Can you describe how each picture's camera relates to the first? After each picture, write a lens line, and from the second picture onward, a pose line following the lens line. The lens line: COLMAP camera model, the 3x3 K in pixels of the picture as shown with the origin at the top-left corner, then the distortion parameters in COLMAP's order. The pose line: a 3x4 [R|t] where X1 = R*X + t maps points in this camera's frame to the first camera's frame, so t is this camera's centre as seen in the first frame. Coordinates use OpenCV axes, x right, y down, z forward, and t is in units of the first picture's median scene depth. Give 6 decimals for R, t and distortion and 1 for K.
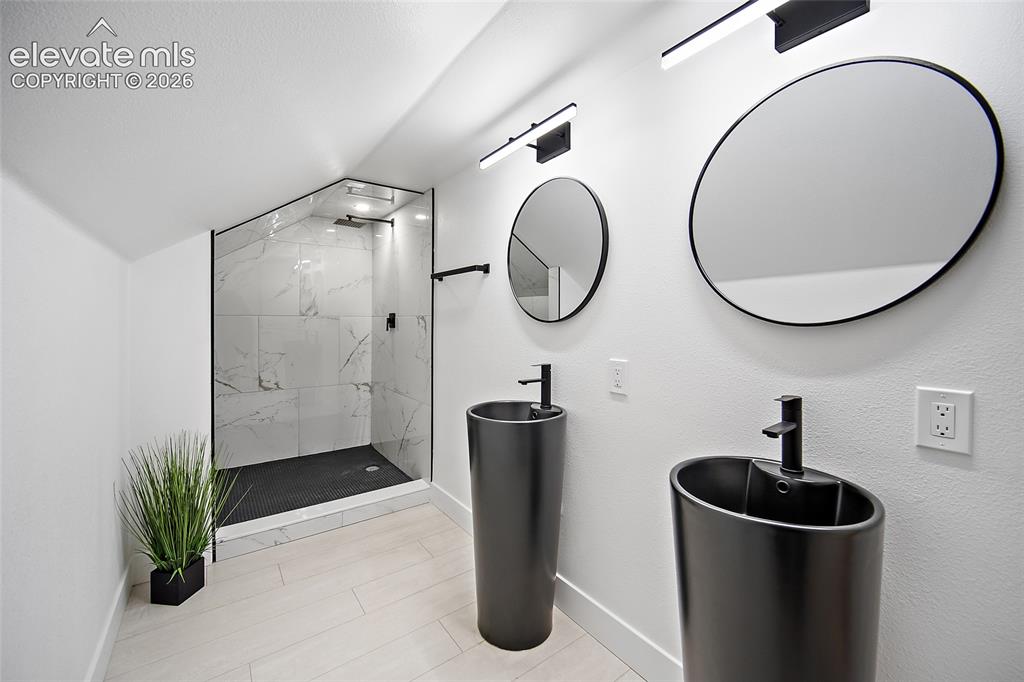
lens RADIAL K [[416.1, 0, 516.0], [0, 416.1, 319.4], [0, 0, 1]] dist [0.000742, 0.000014]
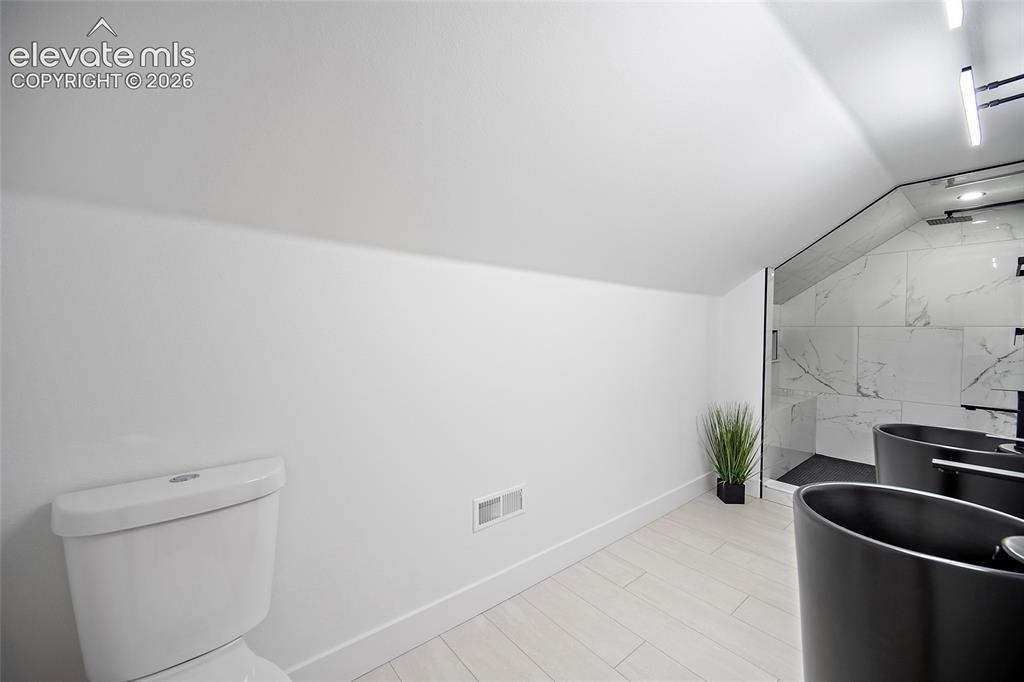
lens RADIAL K [[404.4, 0, 514.6], [0, 404.4, 338.2], [0, 0, 1]] dist [0.000579, 0.000099]
pose [[0.056495, 0.017054, -0.998257, 0.371792], [-0.000053, 0.999854, 0.017079, 0.002477], [0.998403, -0.000912, 0.056488, 0.039855]]
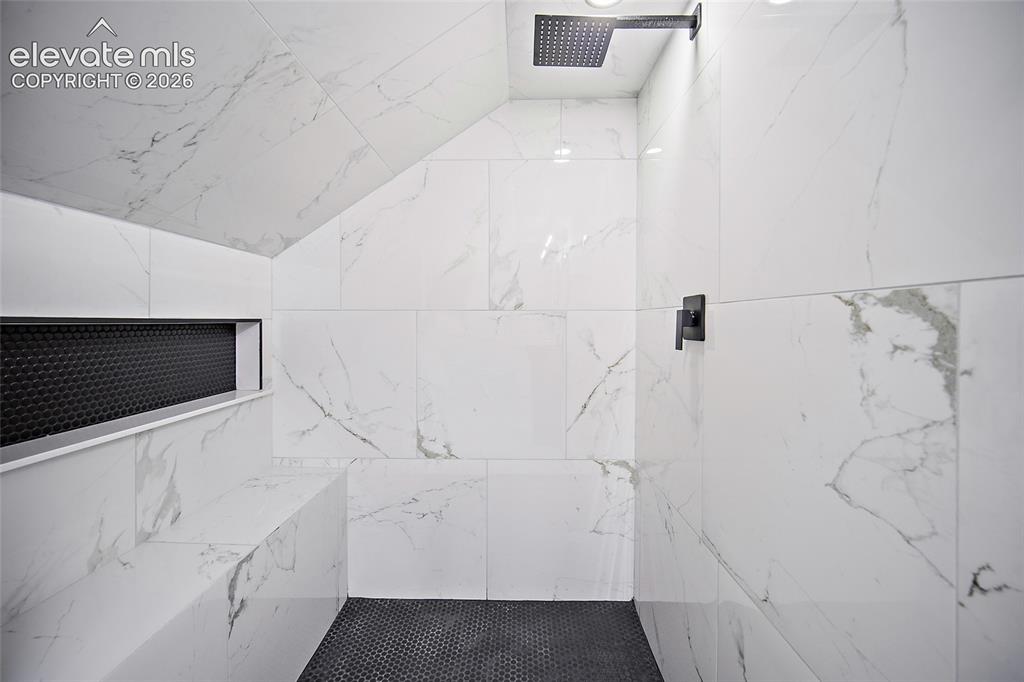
lens RADIAL K [[408.0, 0, 508.7], [0, 408.0, 331.7], [0, 0, 1]] dist [-0.001561, -0.000207]
pose [[0.793041, 0.011071, -0.609067, -0.212705], [0.006229, 0.999635, 0.026282, 0.003927], [0.609136, -0.024637, 0.792683, 0.641344]]
